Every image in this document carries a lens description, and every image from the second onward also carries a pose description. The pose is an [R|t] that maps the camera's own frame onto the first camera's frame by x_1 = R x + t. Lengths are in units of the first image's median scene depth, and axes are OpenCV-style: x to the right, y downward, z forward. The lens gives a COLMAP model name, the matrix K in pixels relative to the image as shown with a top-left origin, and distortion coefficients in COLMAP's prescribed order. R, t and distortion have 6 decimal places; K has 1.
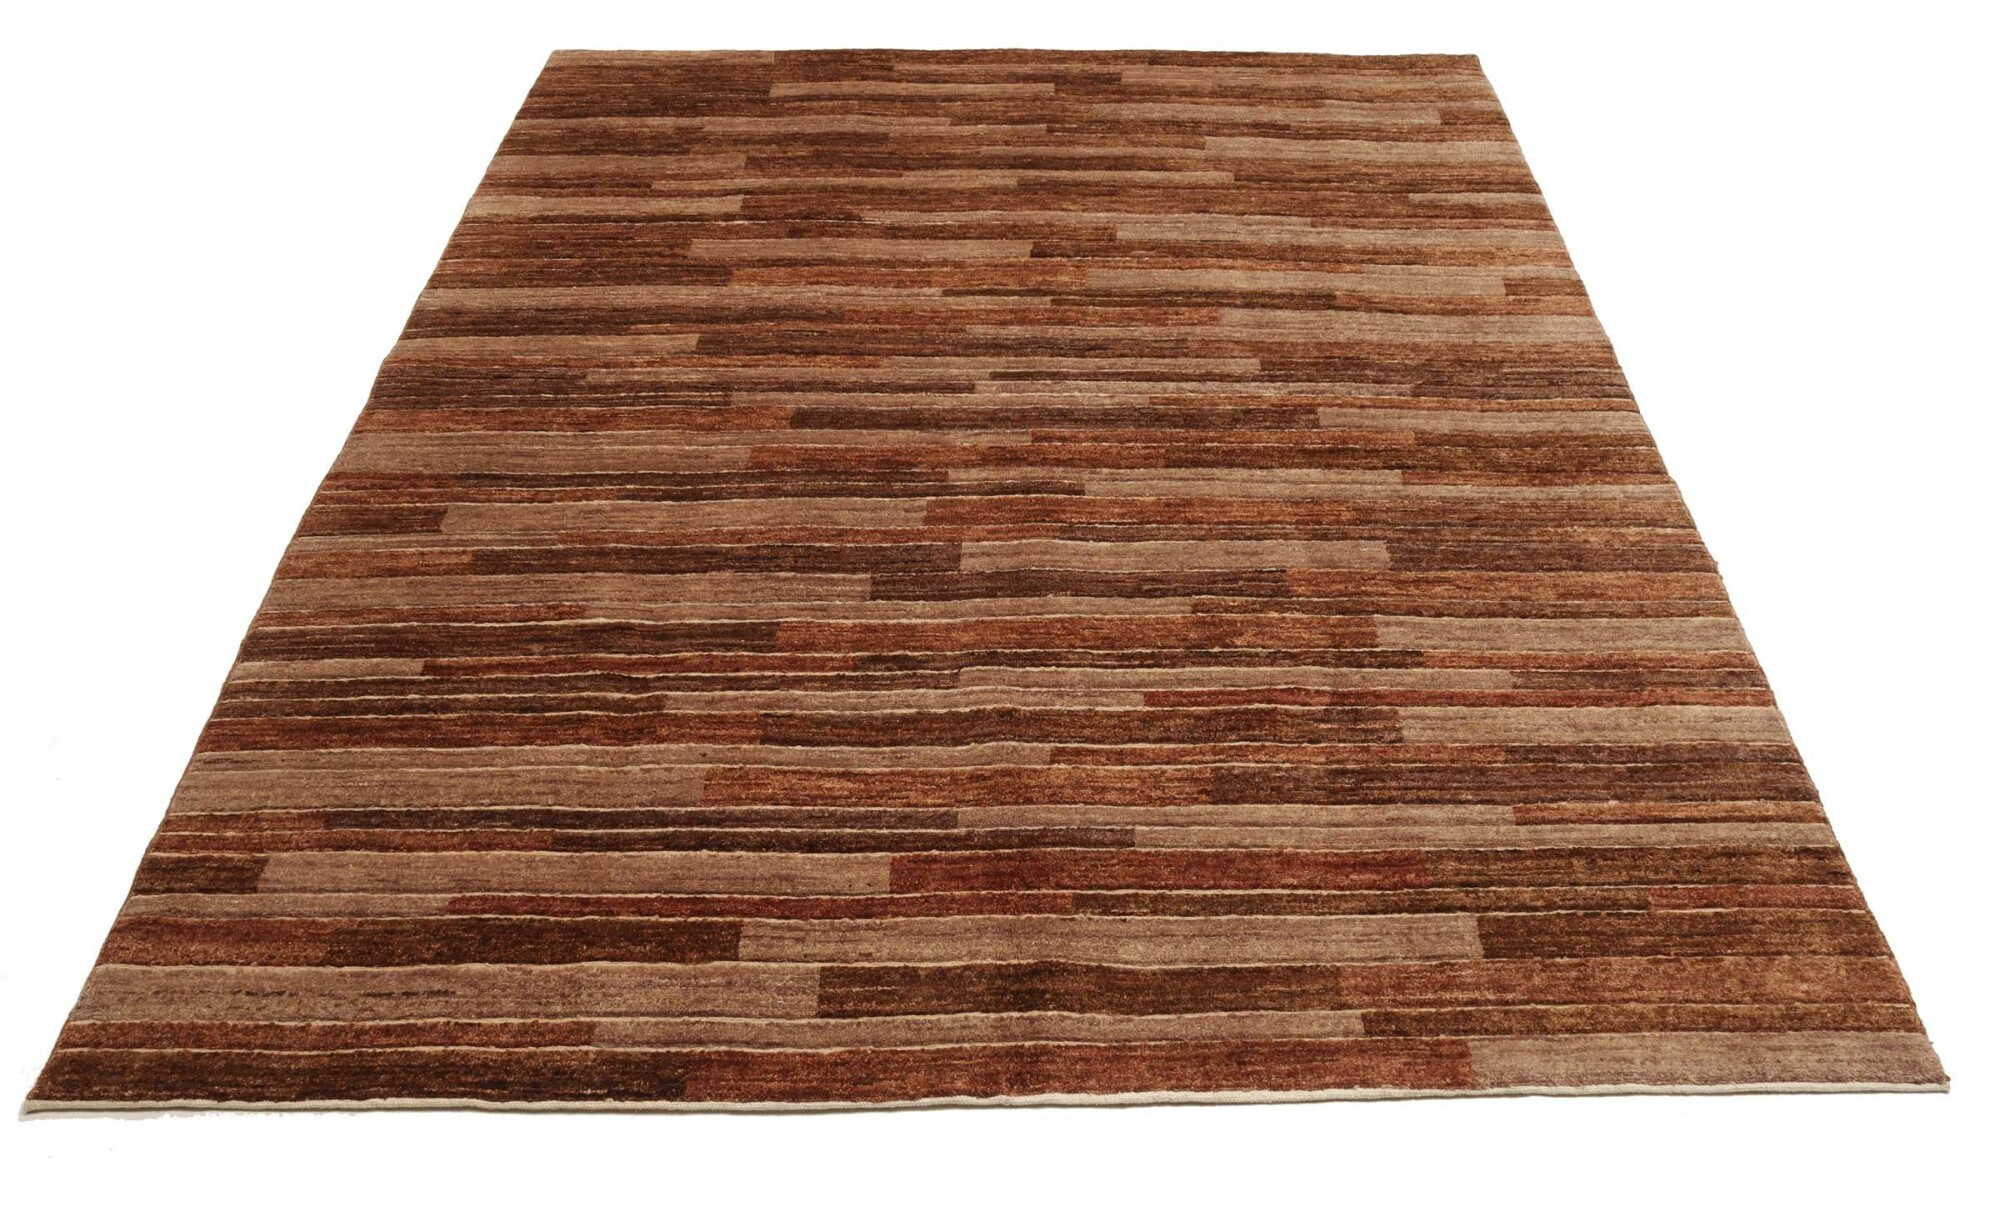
lens RADIAL K [[1821.1, 0, 1000.0], [0, 1821.1, 608.5], [0, 0, 1]] dist [-0.166271, 0.227525]
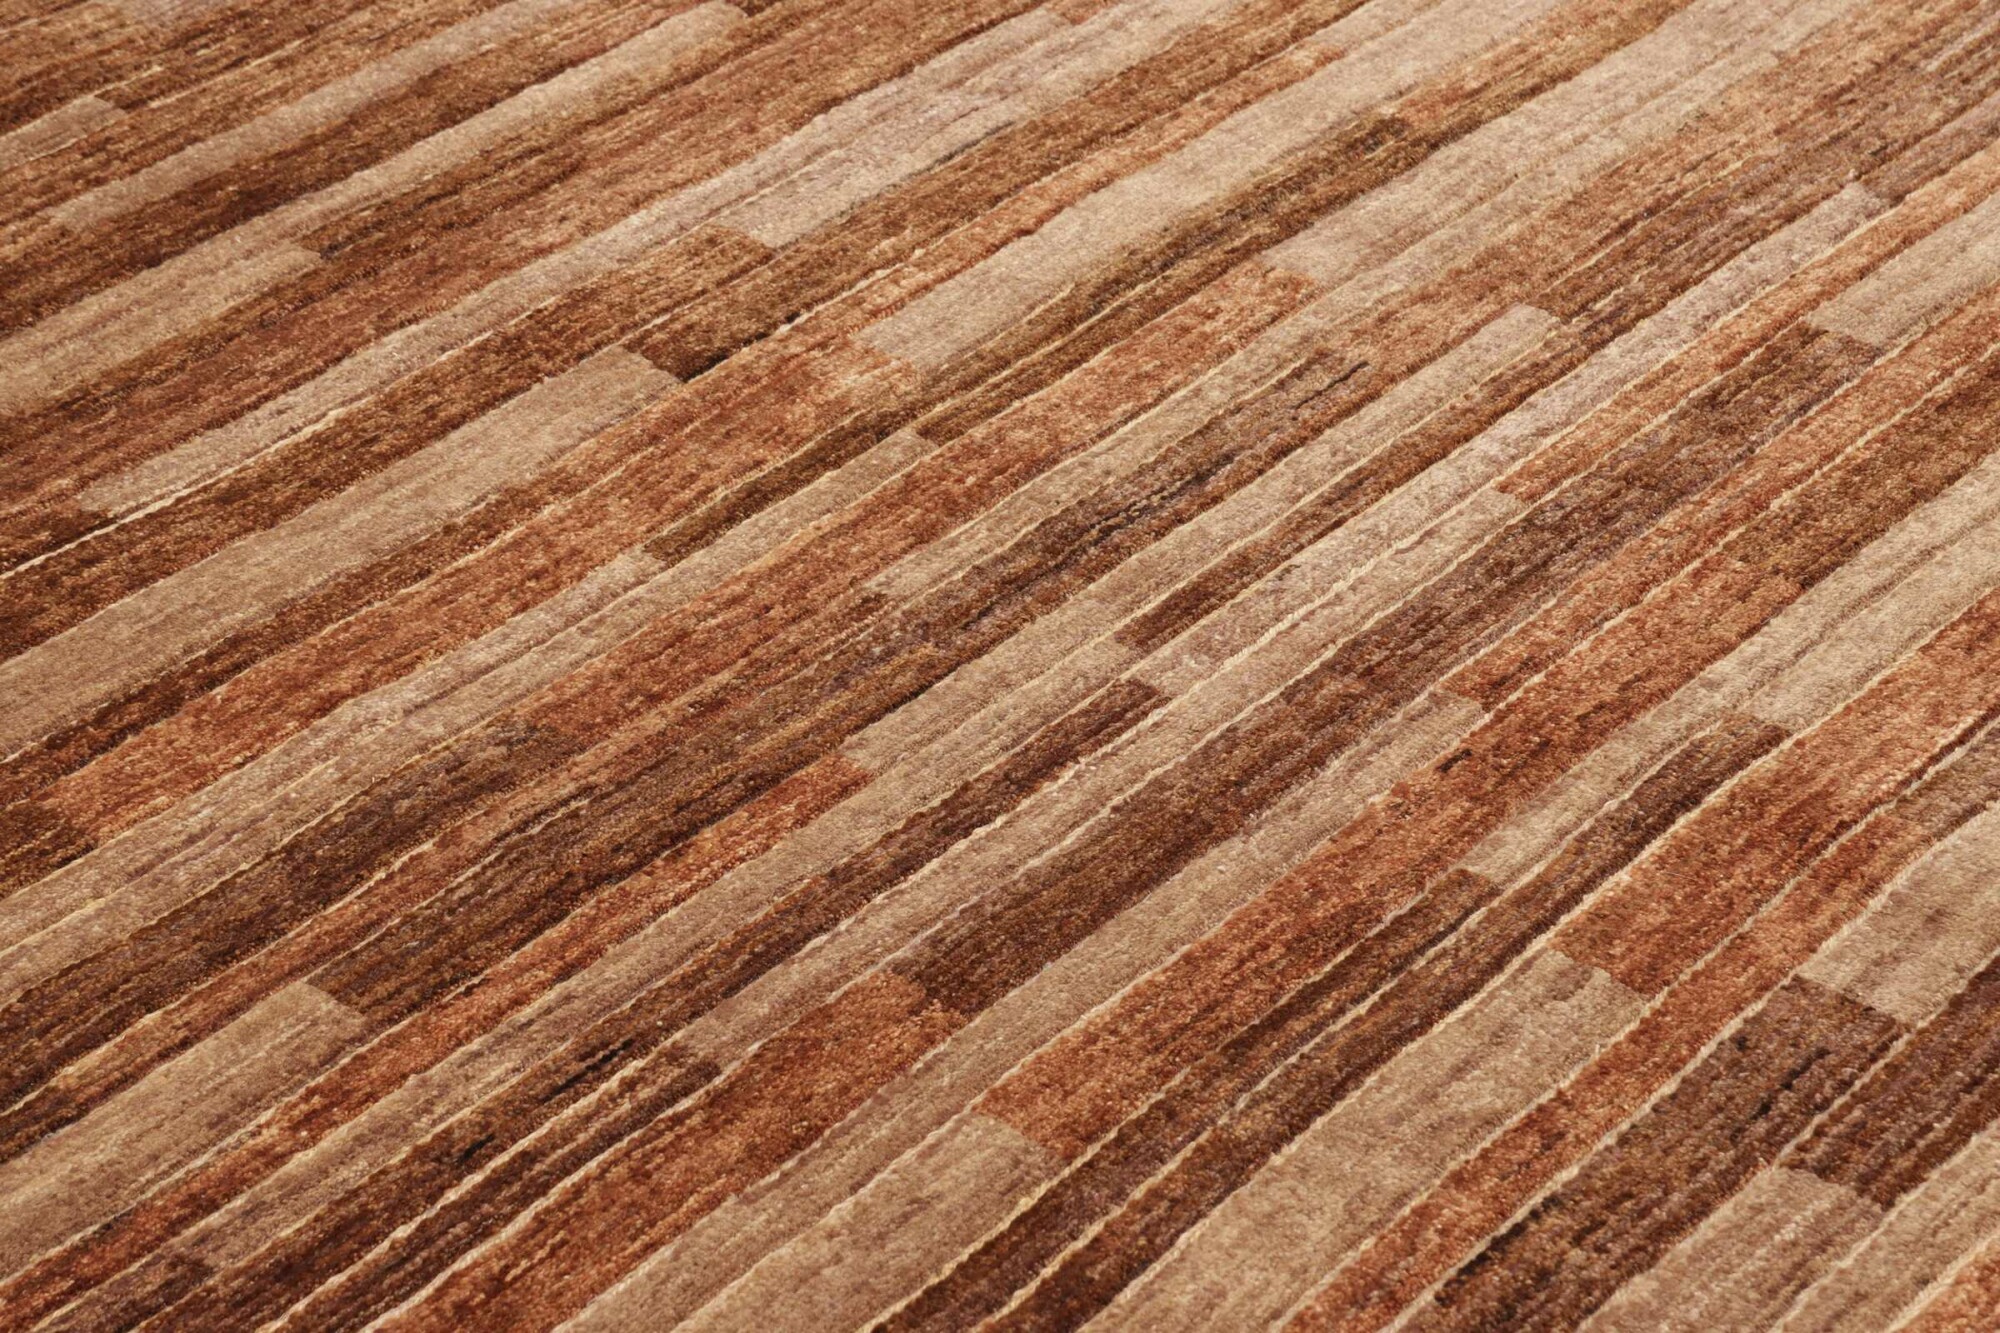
lens RADIAL K [[5068.2, 0, 1000.0], [0, 5068.2, 666.5], [0, 0, 1]] dist [0.440031, 4.070897]
pose [[0.638277, -0.424756, 0.642016, -0.619887], [0.513220, 0.856404, 0.056363, -0.189027], [-0.573766, 0.293520, 0.764617, 0.298756]]
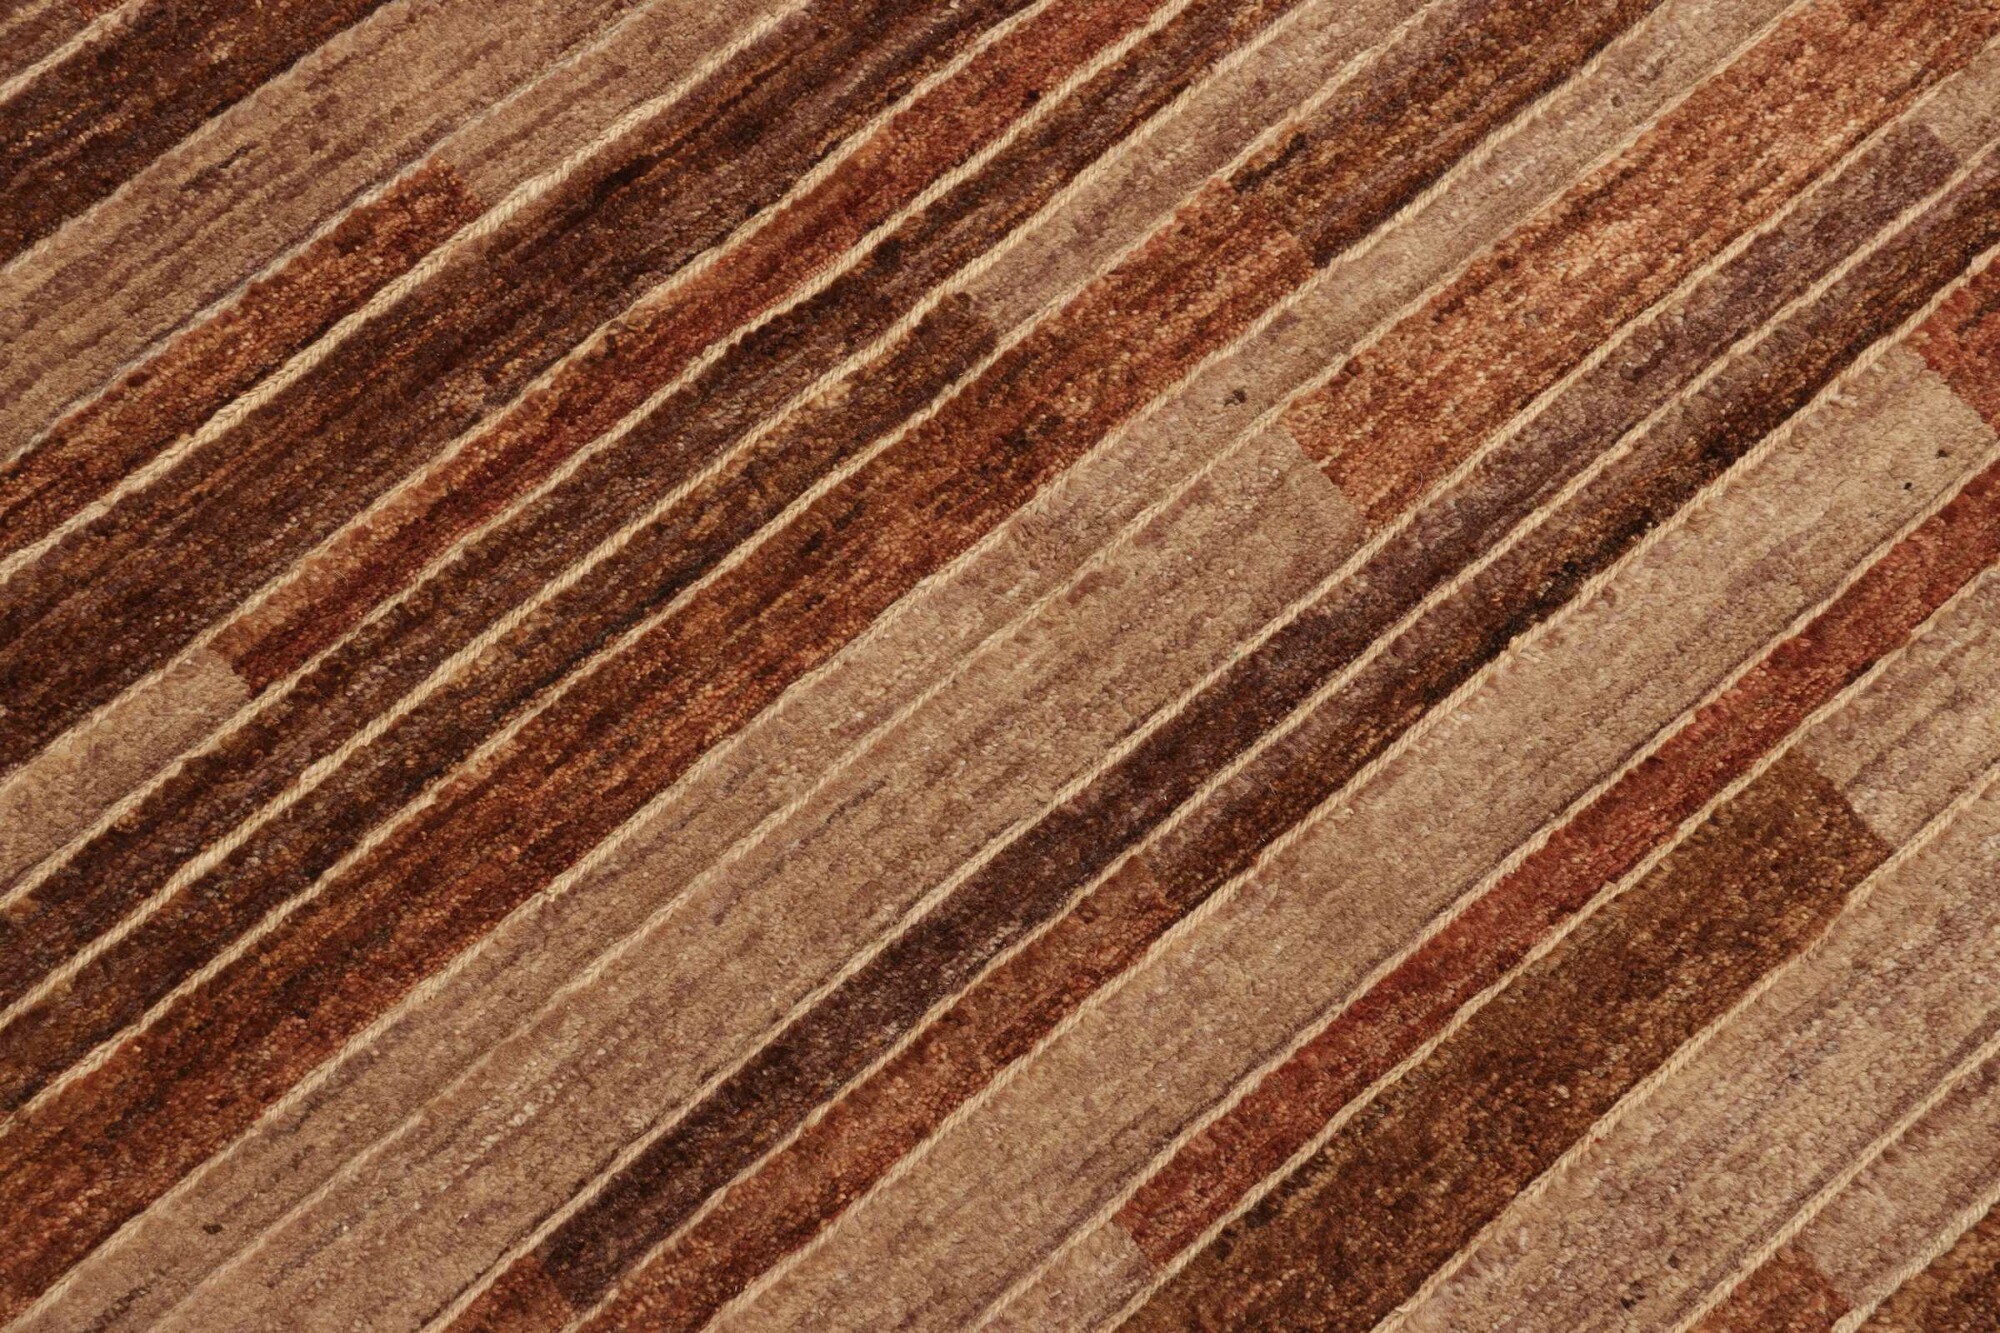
lens RADIAL K [[3386.3, 0, 1010.0], [0, 3386.3, 689.5], [0, 0, 1]] dist [0.180465, 0.872901]
pose [[0.756574, -0.602429, 0.254312, -0.302194], [0.359100, 0.707791, 0.608341, -0.220154], [-0.546482, -0.368932, 0.751829, 0.399482]]
